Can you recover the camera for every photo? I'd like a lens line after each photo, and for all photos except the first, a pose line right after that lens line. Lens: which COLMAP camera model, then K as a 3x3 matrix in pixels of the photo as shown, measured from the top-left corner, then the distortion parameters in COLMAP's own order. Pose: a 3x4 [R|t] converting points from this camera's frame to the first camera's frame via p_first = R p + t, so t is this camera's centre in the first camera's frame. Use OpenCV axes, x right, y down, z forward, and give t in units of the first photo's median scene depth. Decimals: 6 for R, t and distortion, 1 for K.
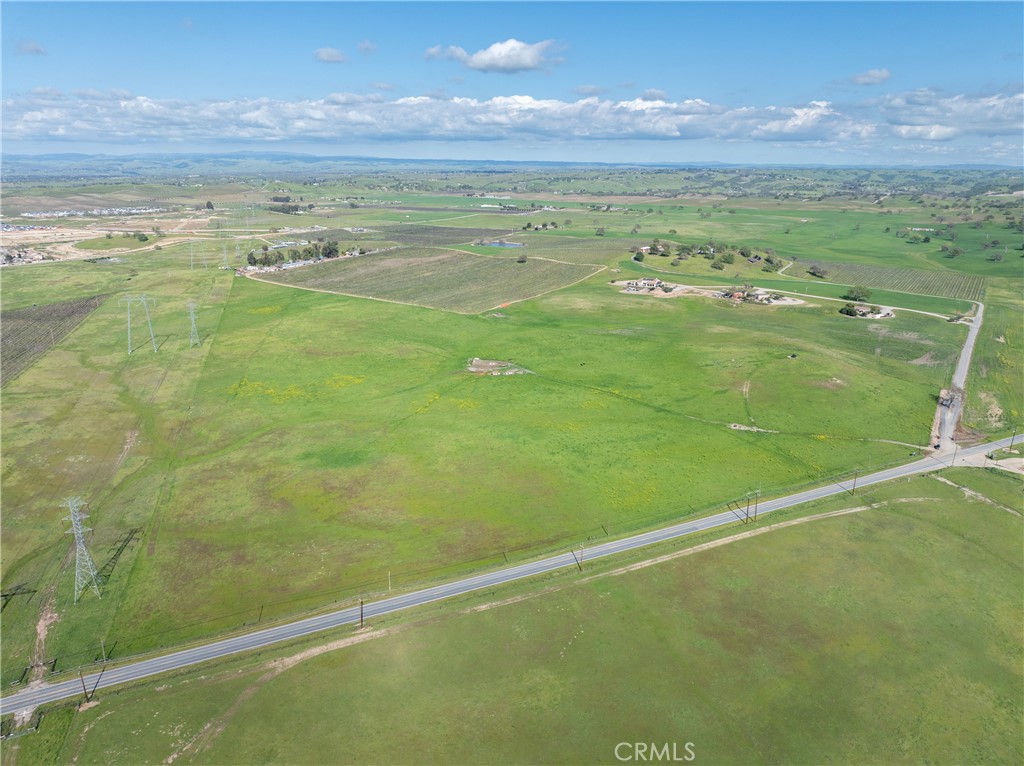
lens RADIAL K [[719.0, 0, 519.2], [0, 719.0, 380.4], [0, 0, 1]] dist [-0.043061, 0.010193]
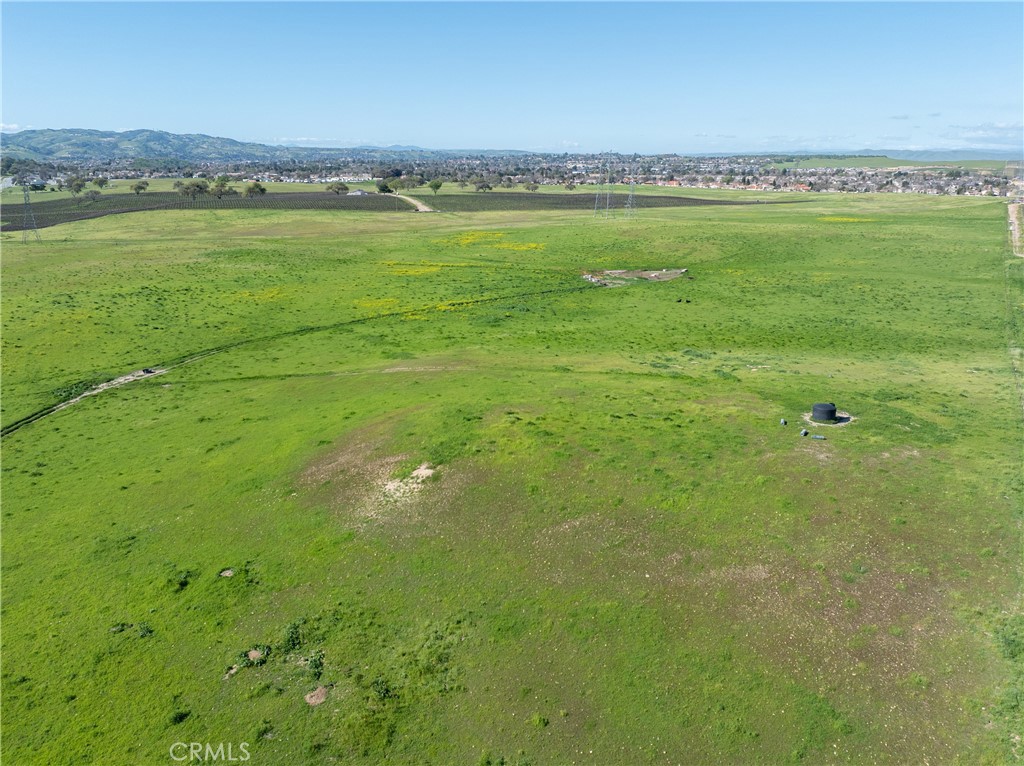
lens RADIAL K [[812.0, 0, 505.7], [0, 812.0, 335.7], [0, 0, 1]] dist [-0.045183, 0.004813]
pose [[0.049960, 0.213223, -0.975725, 0.677751], [-0.295050, 0.936493, 0.189543, -0.077869], [0.954175, 0.278418, 0.109699, 1.093384]]
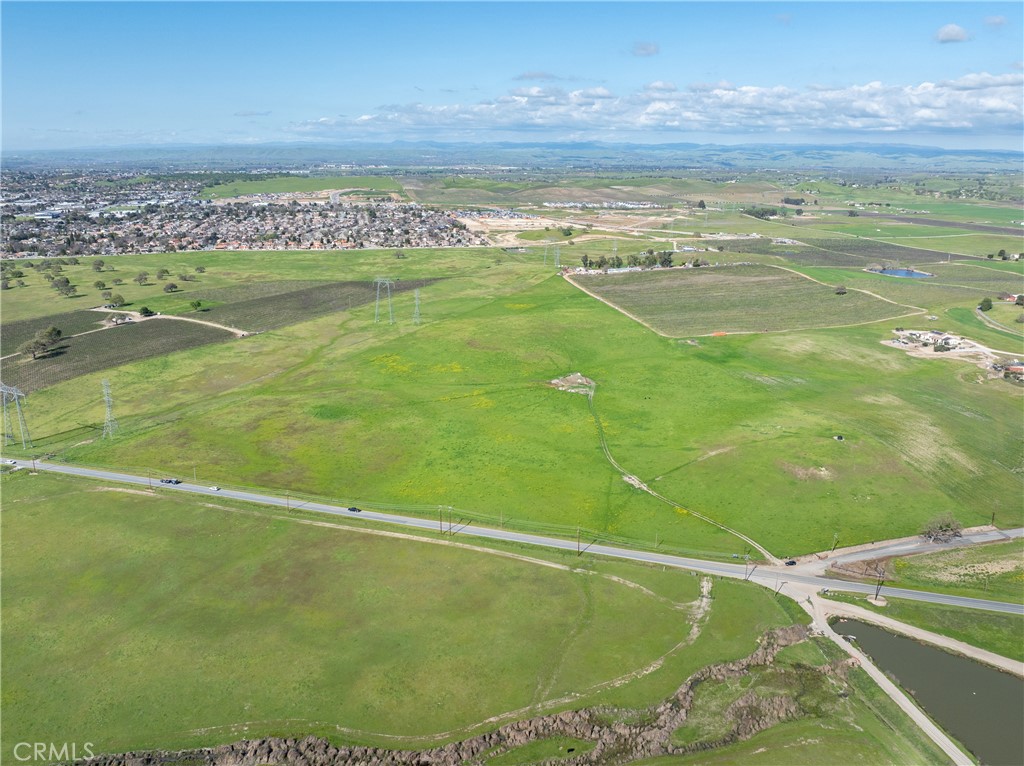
lens RADIAL K [[802.5, 0, 517.6], [0, 802.5, 381.2], [0, 0, 1]] dist [-0.031564, -0.011699]
pose [[0.732629, 0.188050, -0.654135, 0.844027], [-0.201104, 0.977973, 0.055910, -0.089269], [0.650240, 0.090588, 0.754309, 0.087524]]
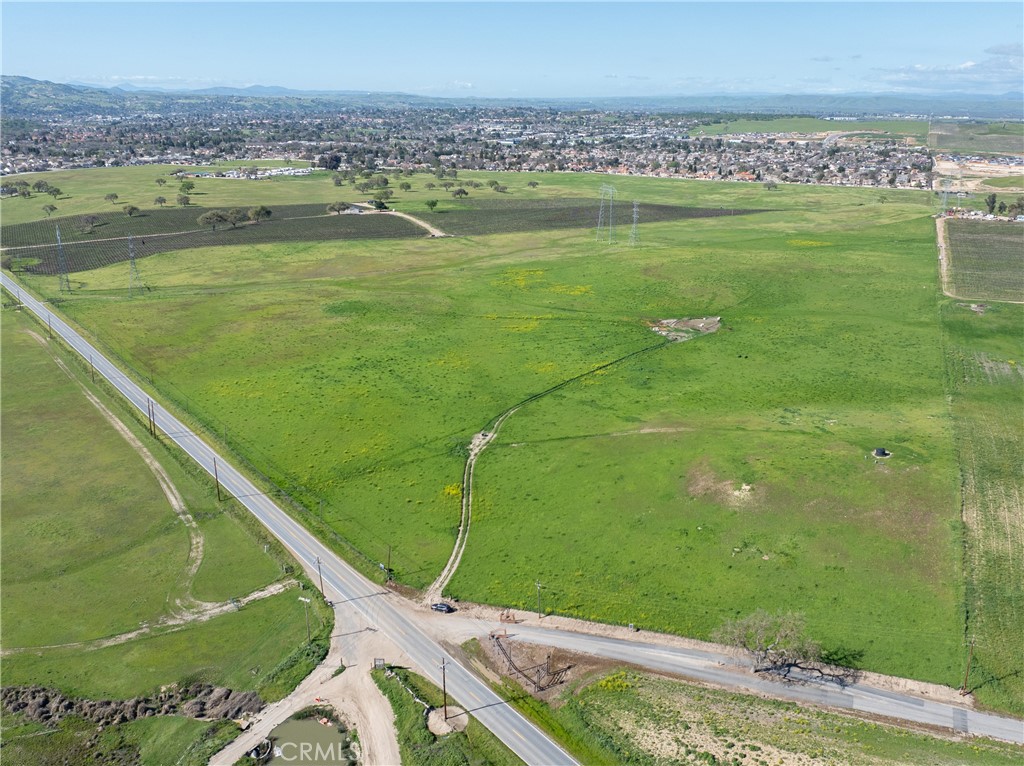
lens RADIAL K [[916.8, 0, 555.3], [0, 916.8, 357.3], [0, 0, 1]] dist [-0.034589, -0.006904]
pose [[0.222723, 0.263555, -0.938581, 0.995187], [-0.292808, 0.936396, 0.193459, -0.159699], [0.929870, 0.231736, 0.285728, 0.801566]]
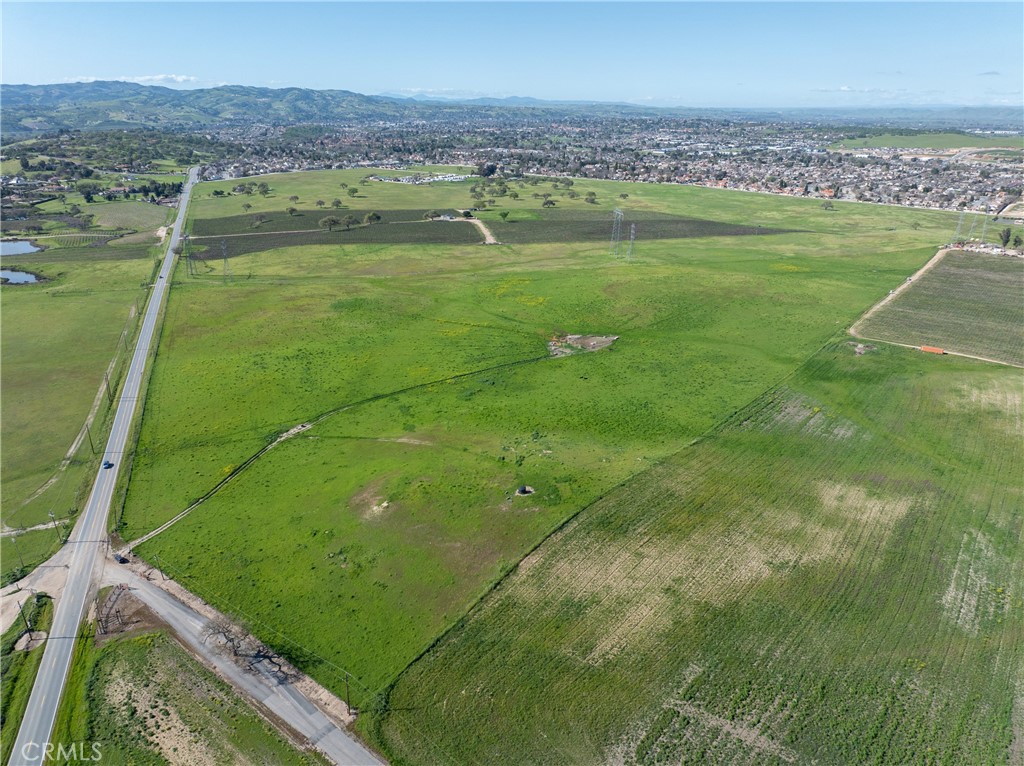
lens RADIAL K [[719.0, 0, 513.5], [0, 719.0, 377.4], [0, 0, 1]] dist [-0.043061, 0.010193]
pose [[-0.082412, 0.350861, -0.932794, 0.991738], [-0.298820, 0.884214, 0.358989, -0.336862], [0.950744, 0.308322, 0.031975, 1.154724]]
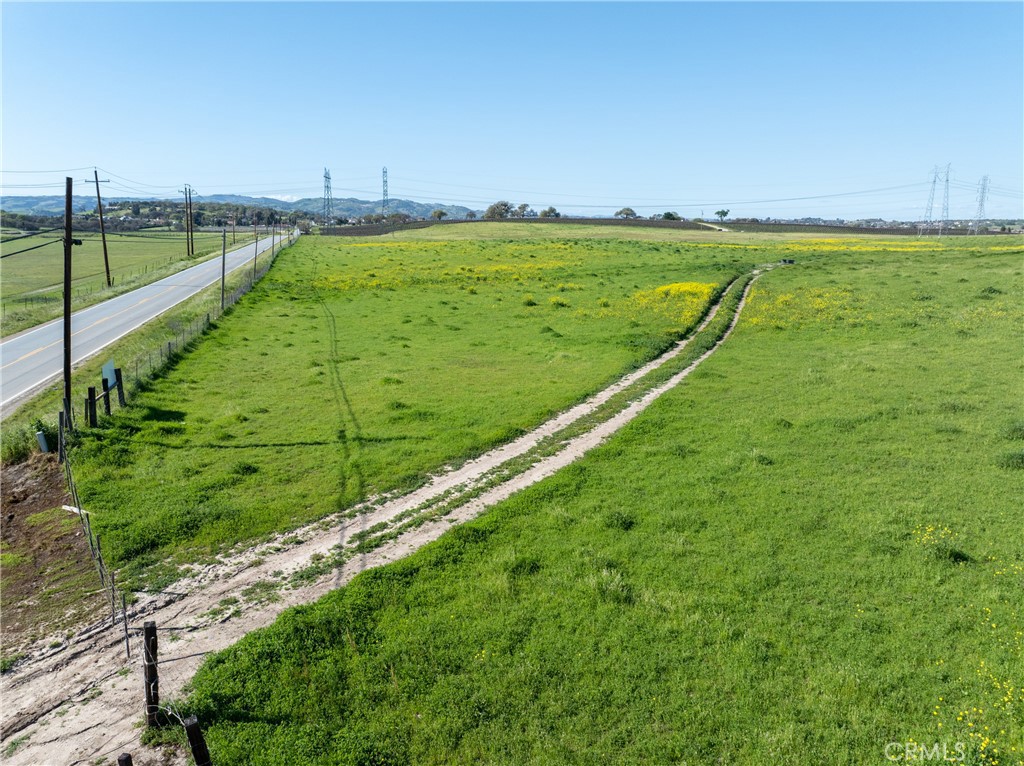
lens RADIAL K [[719.0, 0, 515.7], [0, 719.0, 380.1], [0, 0, 1]] dist [-0.043061, 0.010193]
pose [[-0.191685, 0.204514, -0.959912, 0.550496], [-0.292736, 0.921616, 0.254811, 0.064473], [0.936783, 0.329845, -0.116791, 0.932230]]
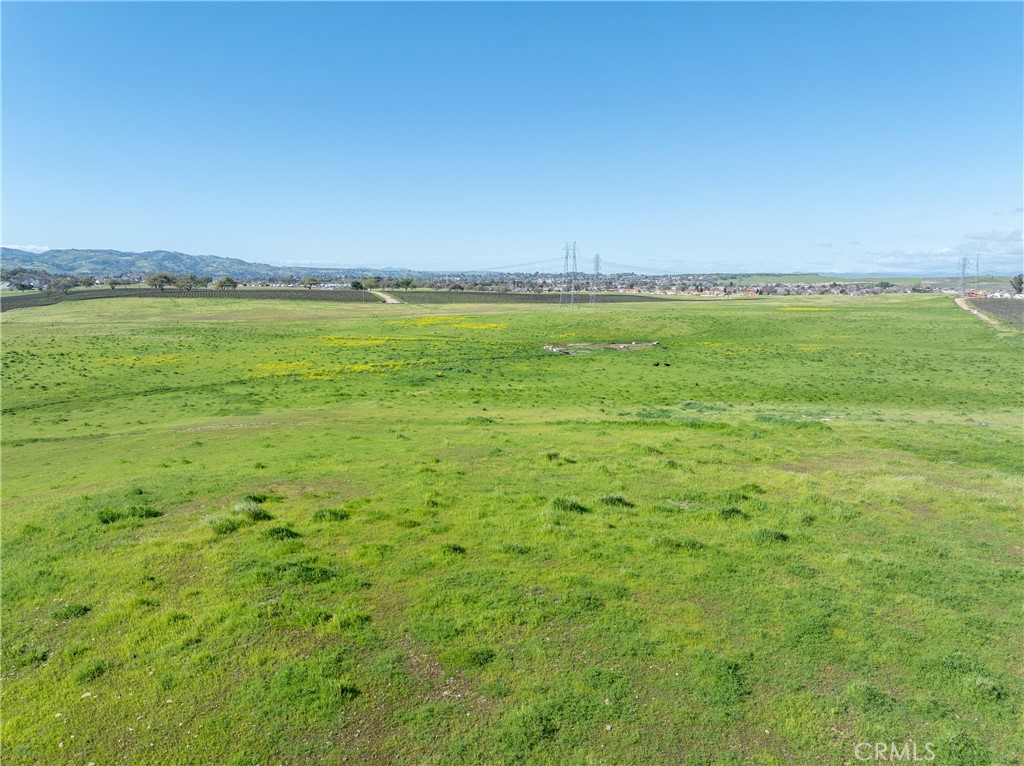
lens RADIAL K [[719.0, 0, 514.5], [0, 719.0, 379.6], [0, 0, 1]] dist [-0.043061, 0.010193]
pose [[0.090510, 0.137224, -0.986396, 0.523091], [-0.298835, 0.948562, 0.104540, -0.038526], [0.950003, 0.285308, 0.126862, 1.138101]]
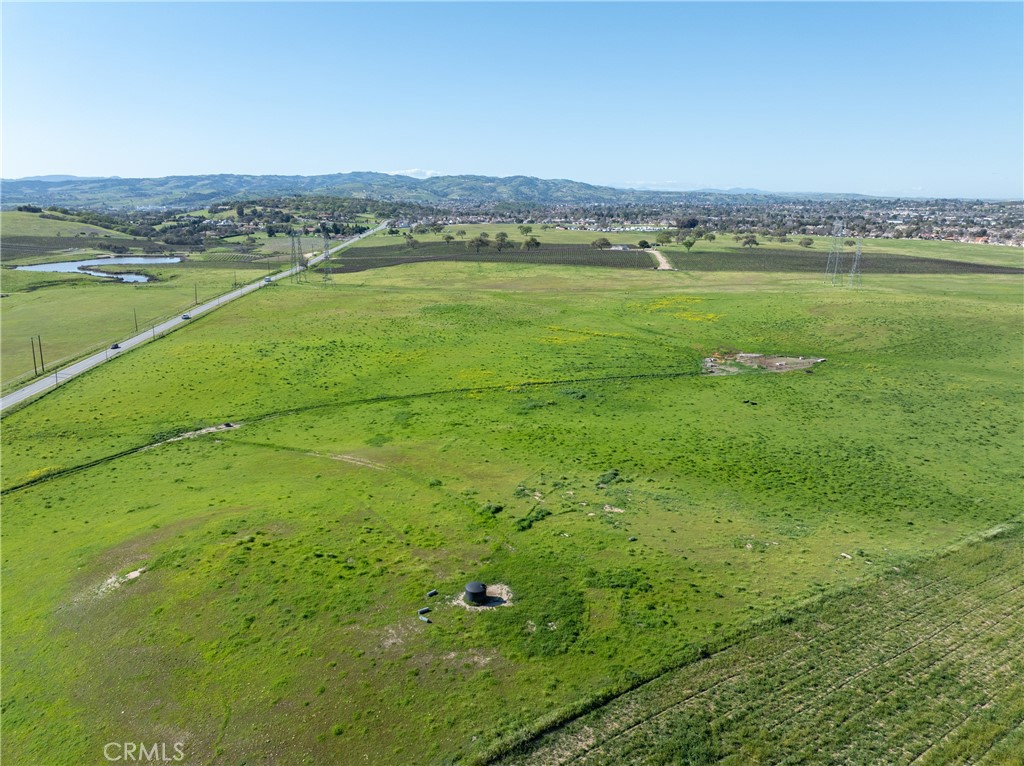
lens RADIAL K [[719.0, 0, 513.1], [0, 719.0, 373.8], [0, 0, 1]] dist [-0.043061, 0.010193]
pose [[-0.368049, 0.219329, -0.903568, 0.636256], [-0.274705, 0.902751, 0.331026, -0.170607], [0.888300, 0.370048, -0.272005, 1.252663]]
